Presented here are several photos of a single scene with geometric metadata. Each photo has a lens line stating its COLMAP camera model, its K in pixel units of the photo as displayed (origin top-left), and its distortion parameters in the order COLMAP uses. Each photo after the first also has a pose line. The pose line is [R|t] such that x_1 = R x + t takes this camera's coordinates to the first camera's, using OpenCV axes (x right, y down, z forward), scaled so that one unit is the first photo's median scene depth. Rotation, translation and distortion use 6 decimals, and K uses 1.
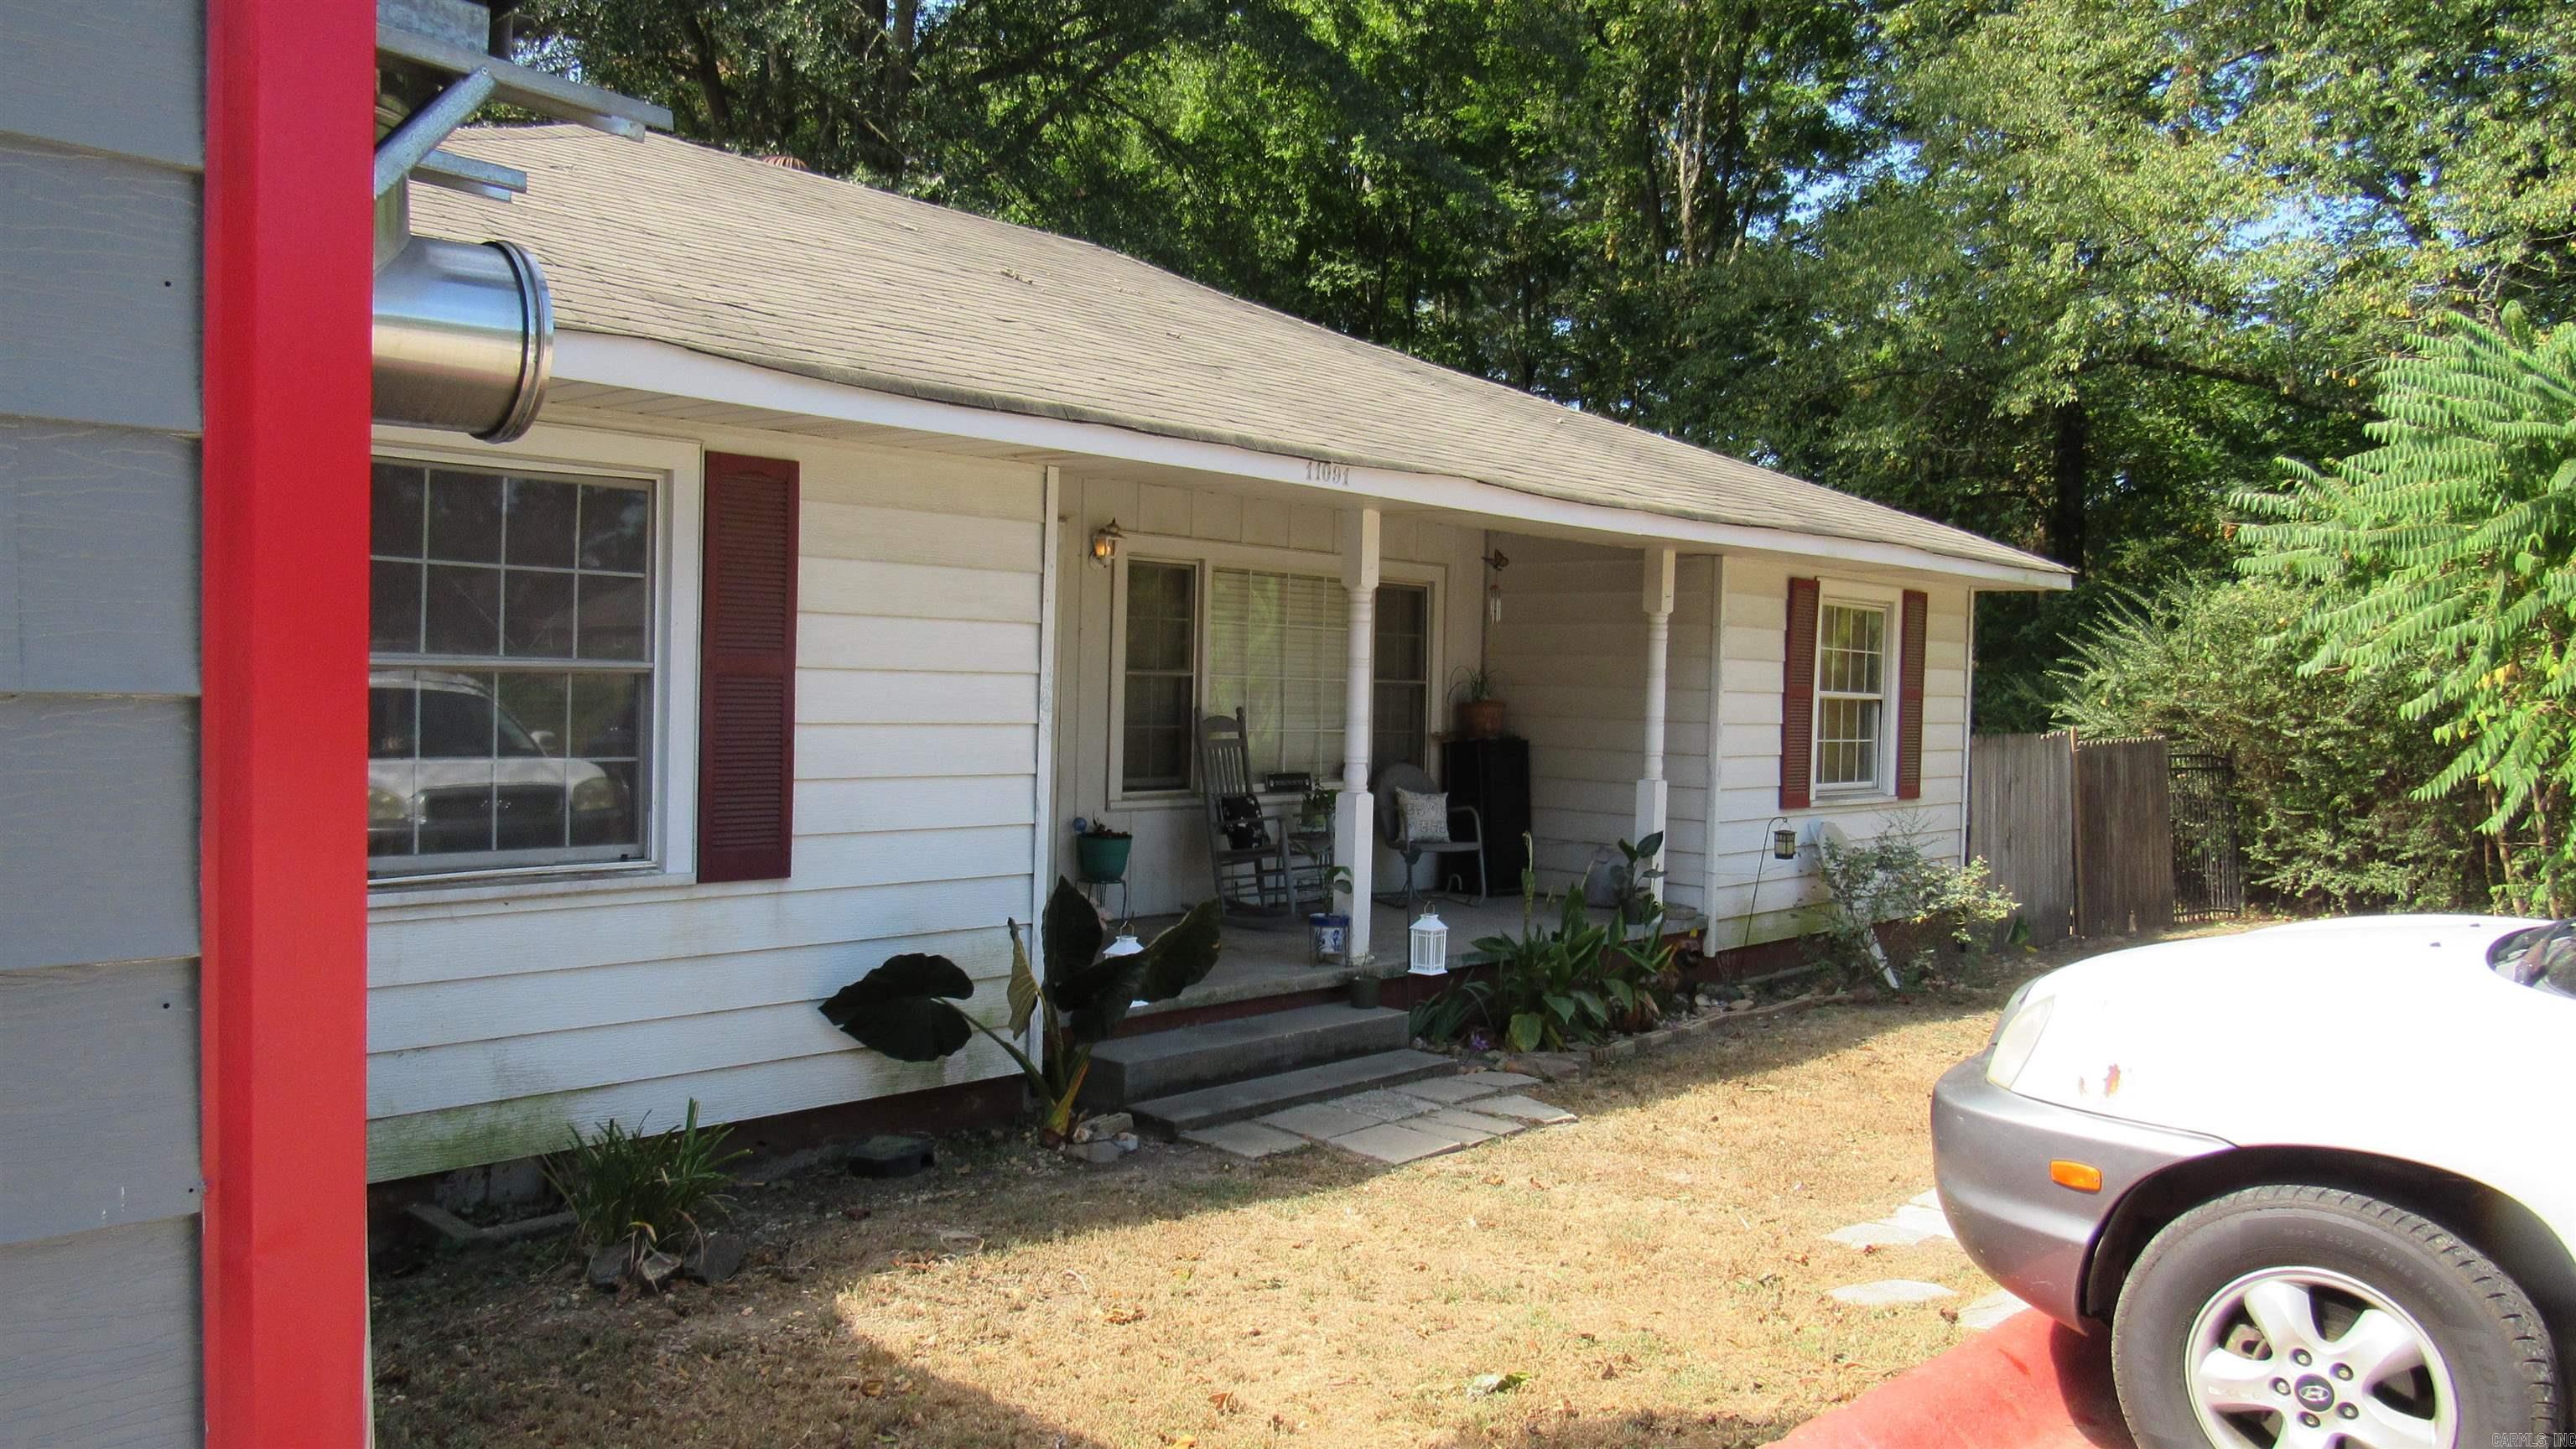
lens RADIAL K [[1839.0, 0, 1288.0], [0, 1839.0, 724.5], [0, 0, 1]] dist [-0.026481, 0.017660]
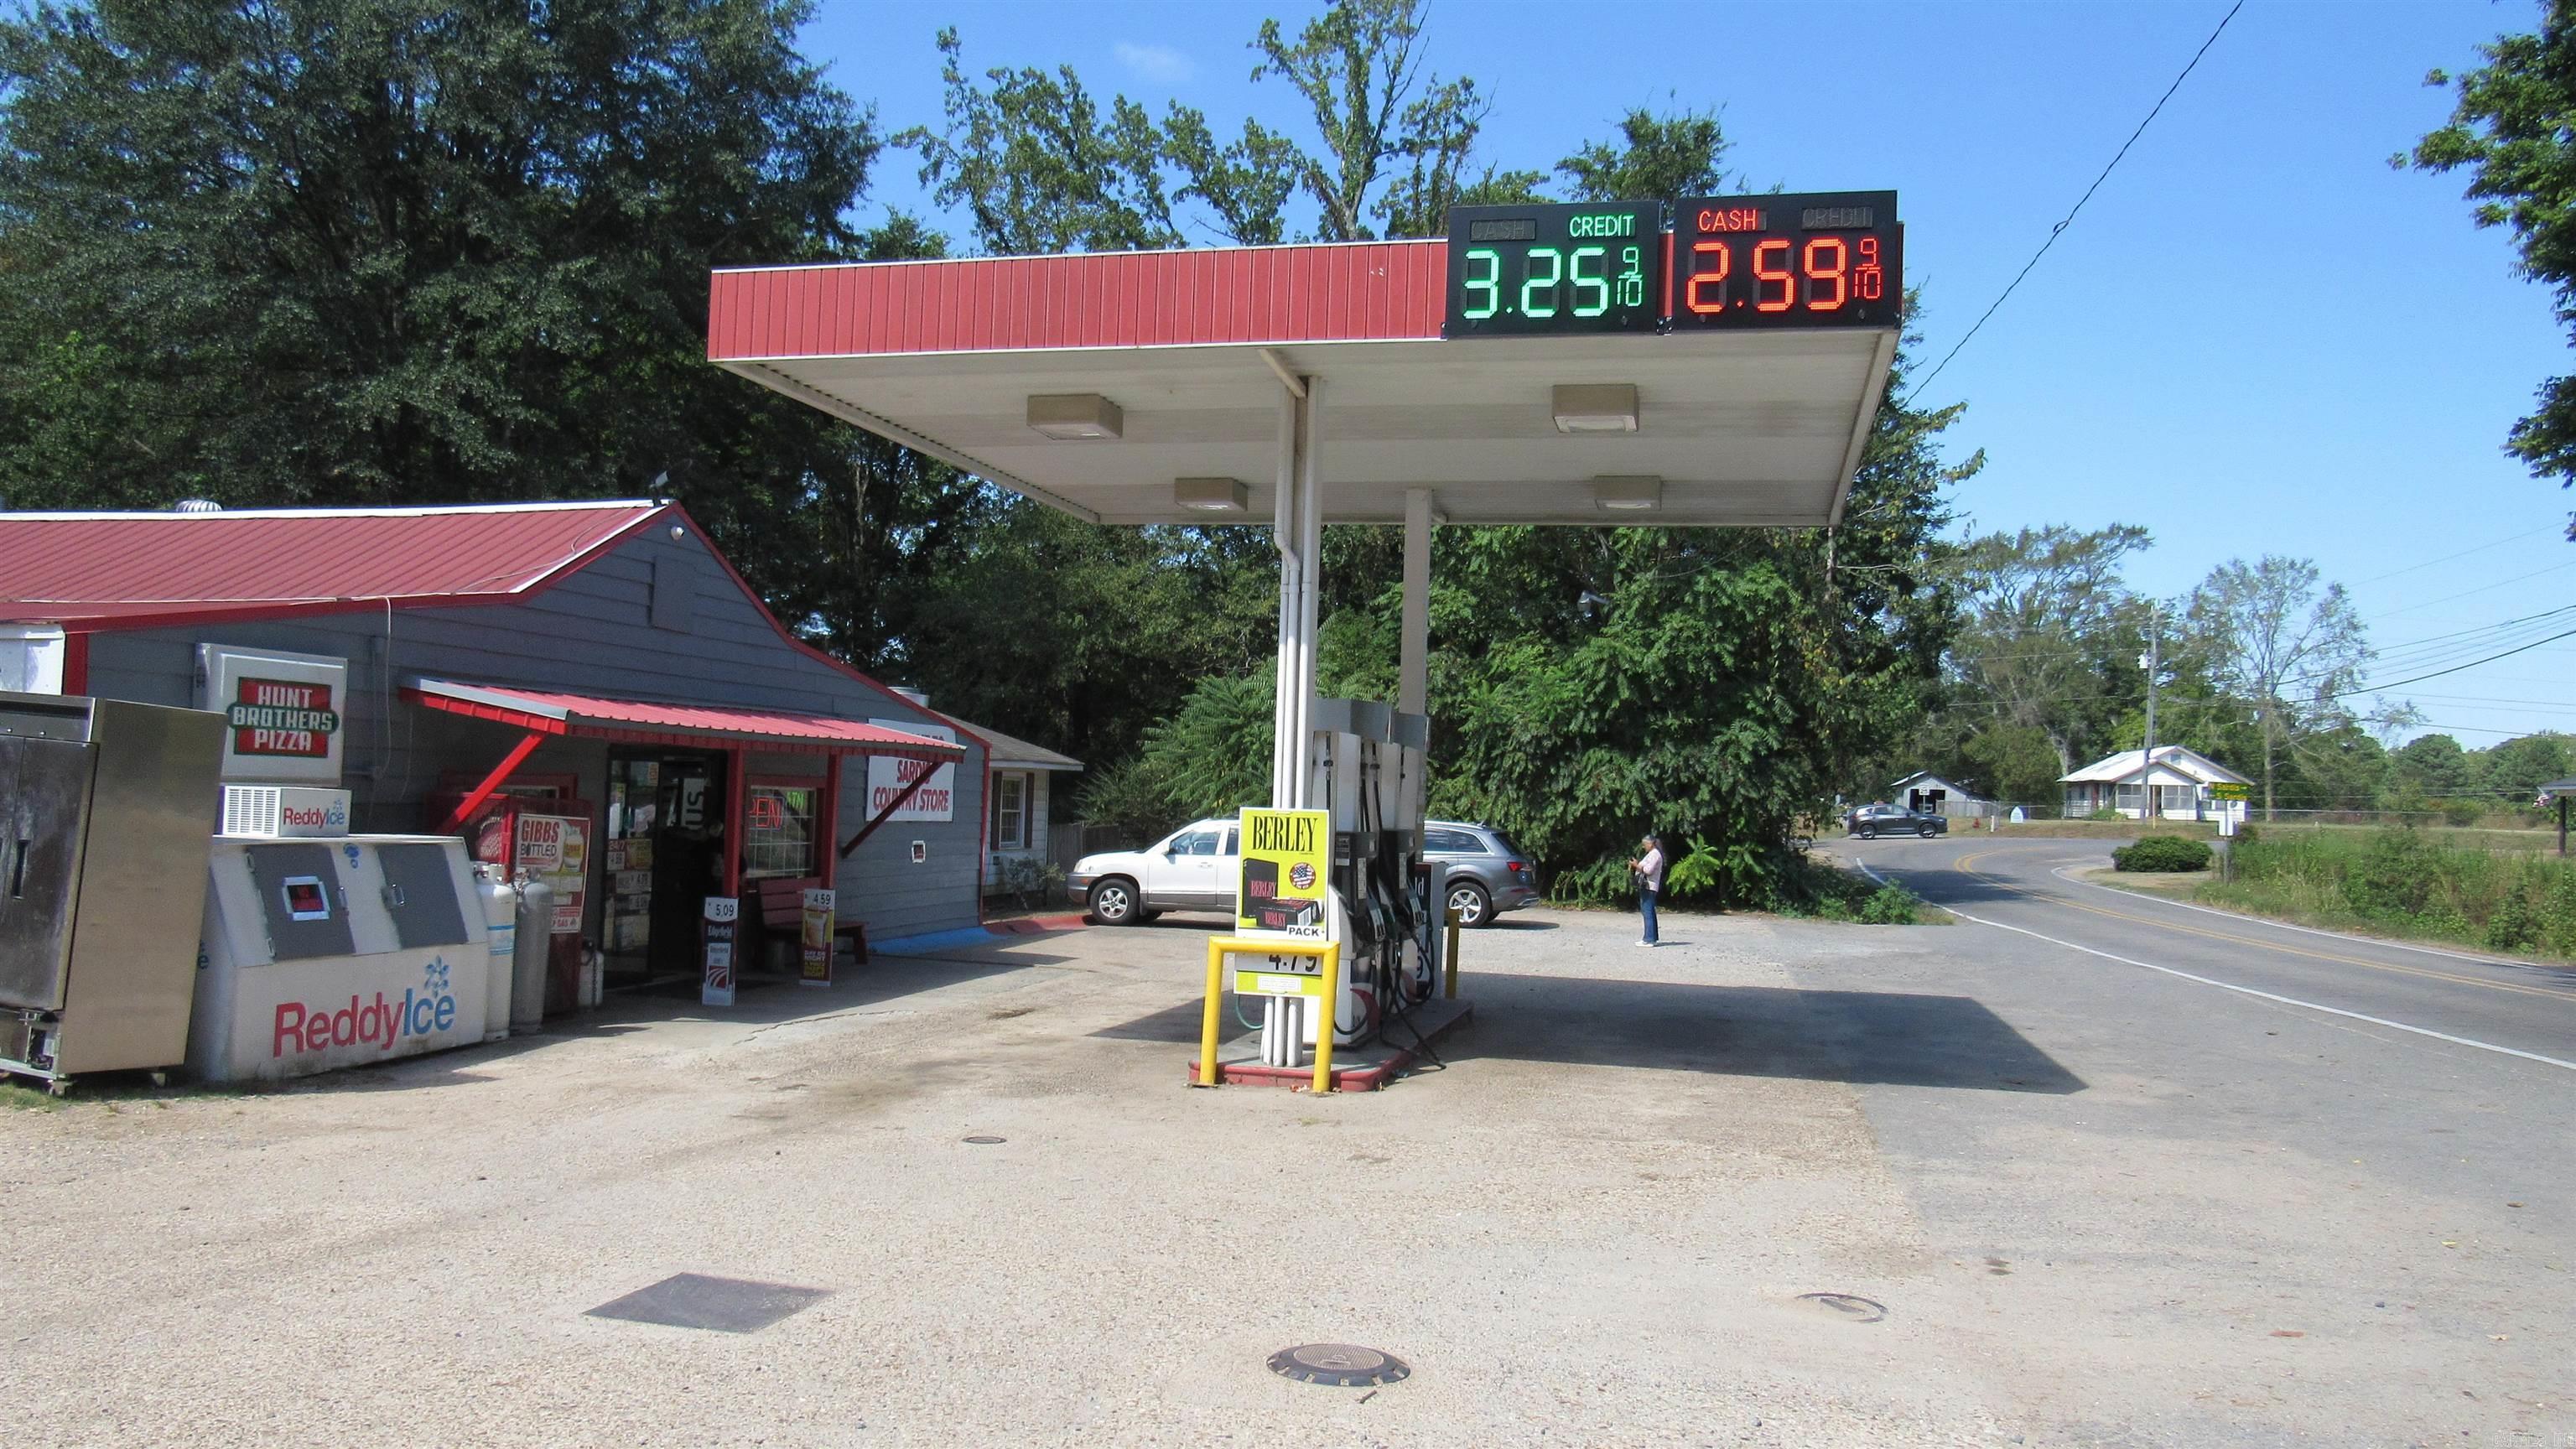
lens RADIAL K [[1820.1, 0, 1351.6], [0, 1820.1, 722.7], [0, 0, 1]] dist [-0.036315, 0.005781]
pose [[0.850747, 0.019810, 0.525202, -0.532984], [0.007056, 0.998769, -0.049102, -0.007567], [-0.525528, 0.045480, 0.849560, -1.230664]]
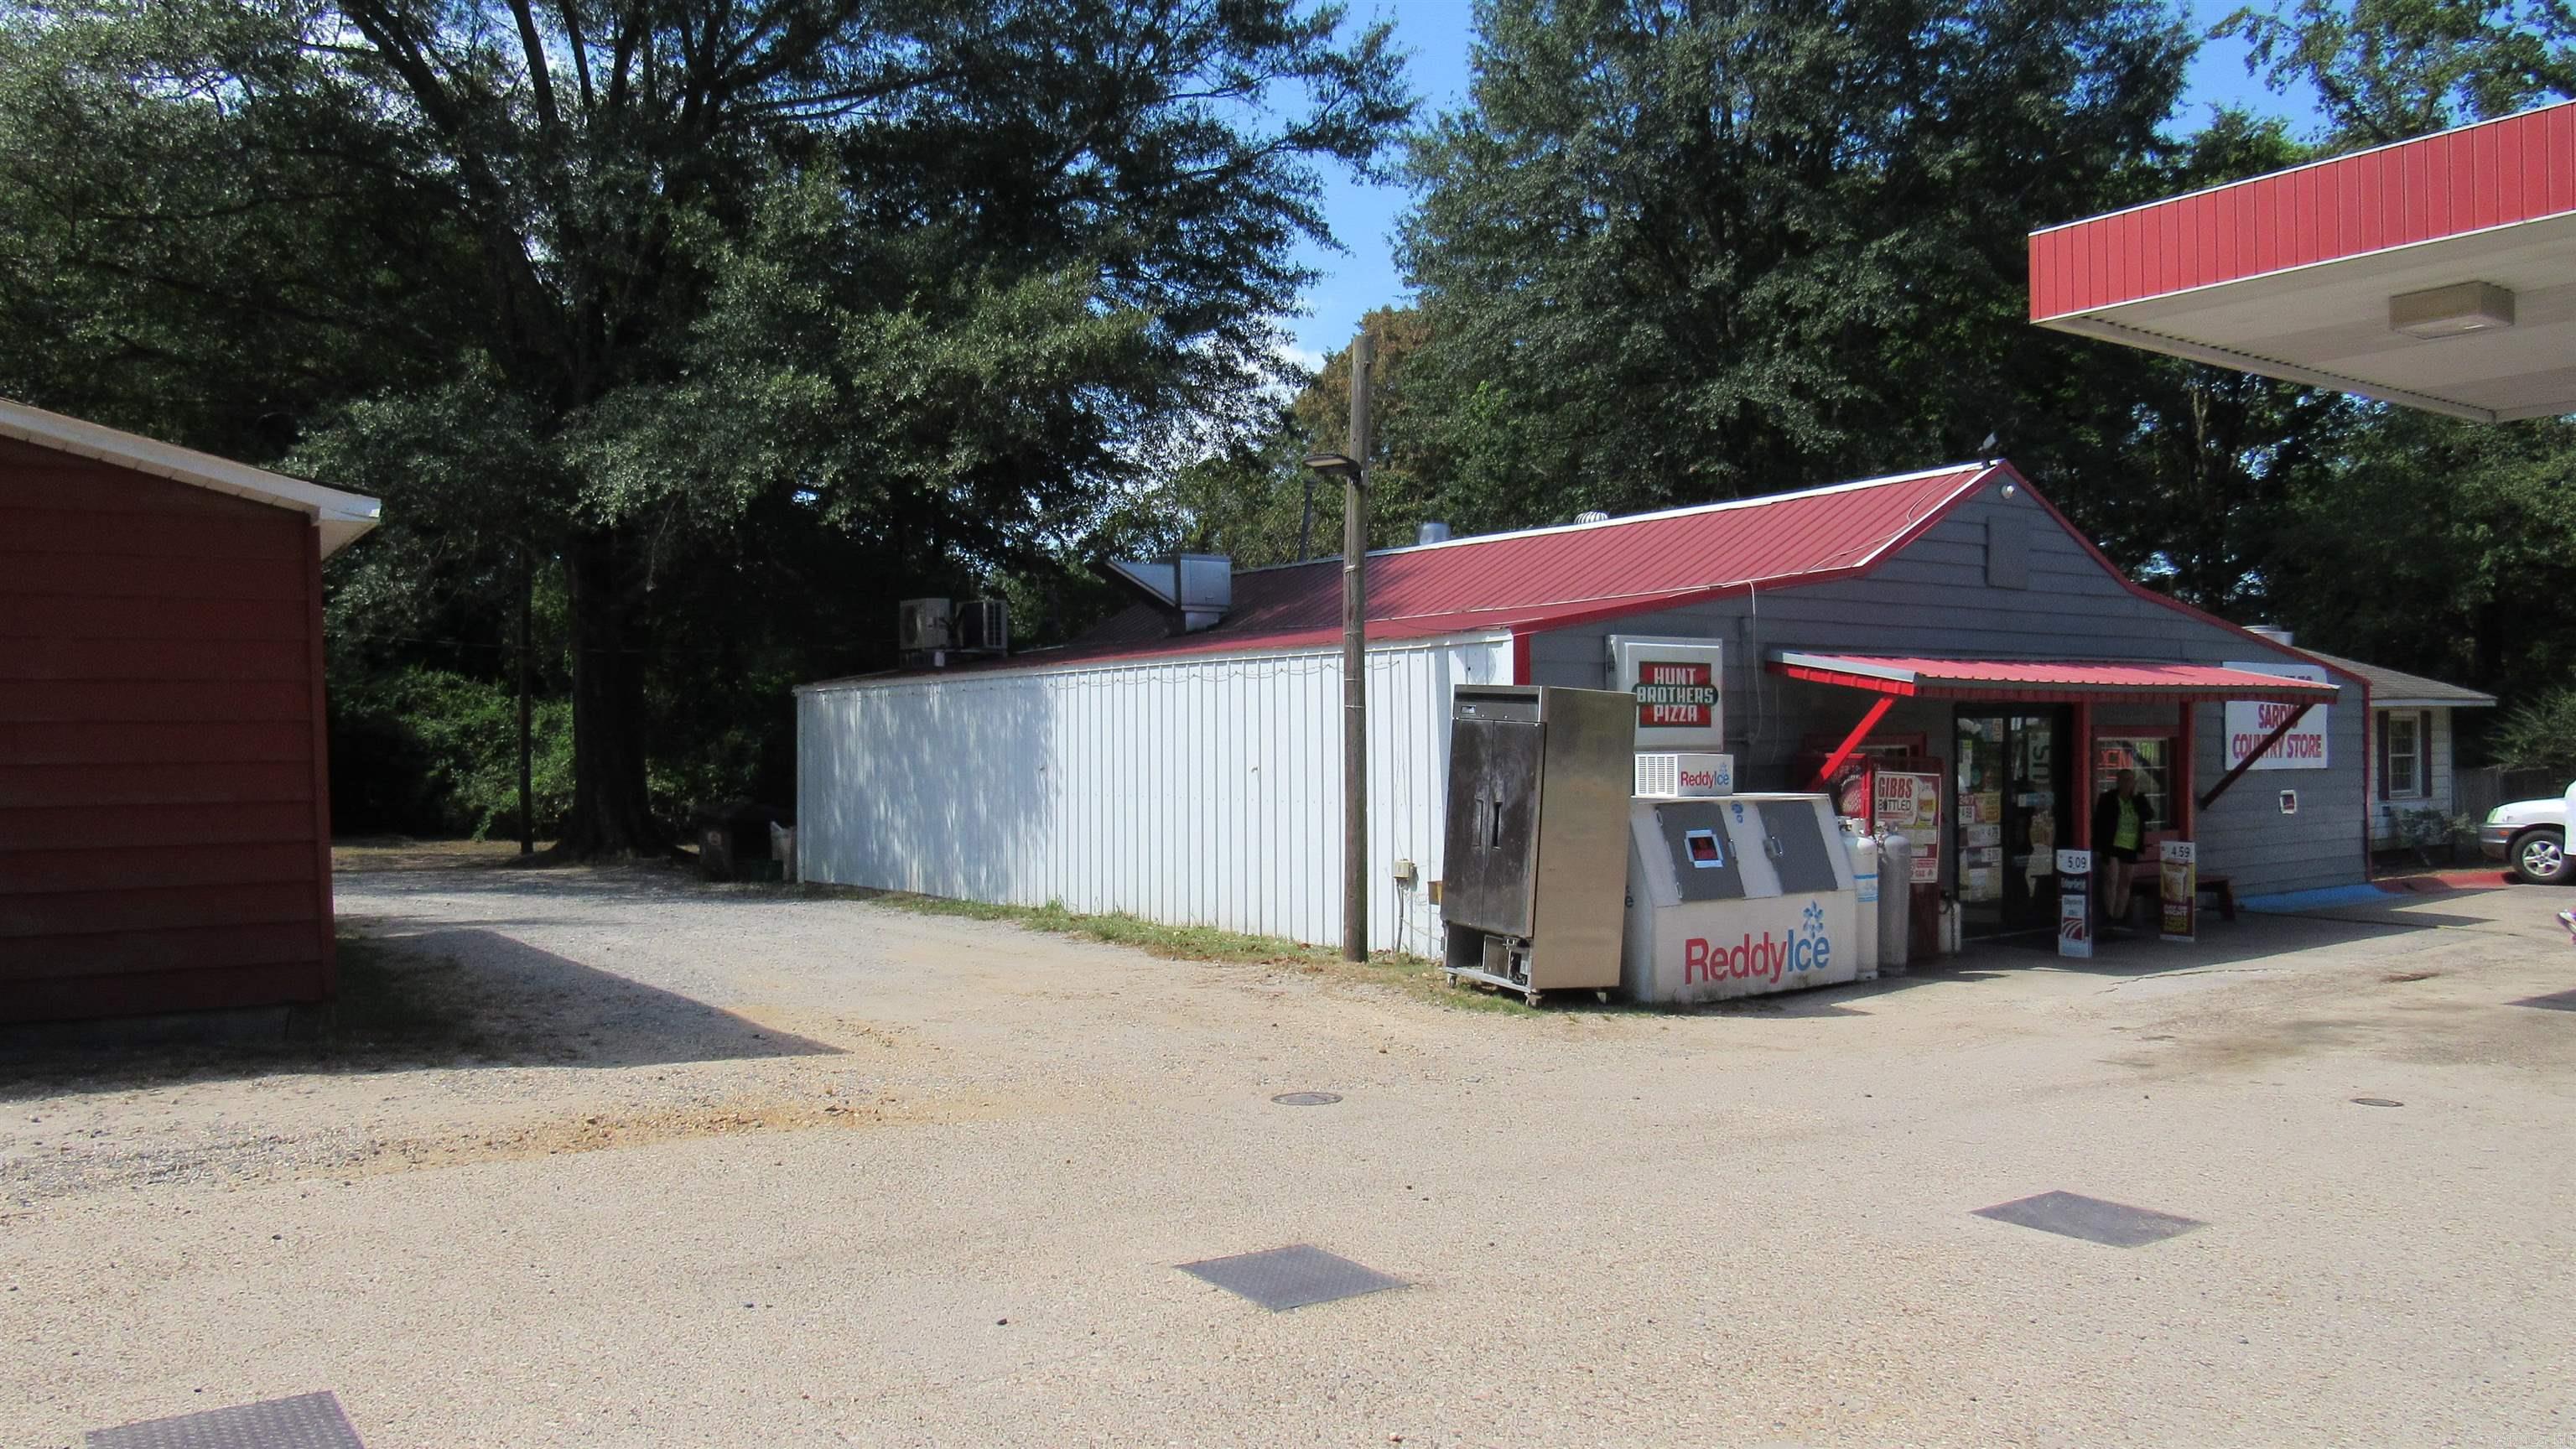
lens RADIAL K [[1839.0, 0, 1288.0], [0, 1839.0, 724.5], [0, 0, 1]] dist [-0.026481, 0.017660]
pose [[0.982920, -0.037282, -0.180219, -0.545778], [0.030776, 0.998774, -0.038763, -0.005818], [0.181444, 0.032554, 0.982862, -1.277628]]
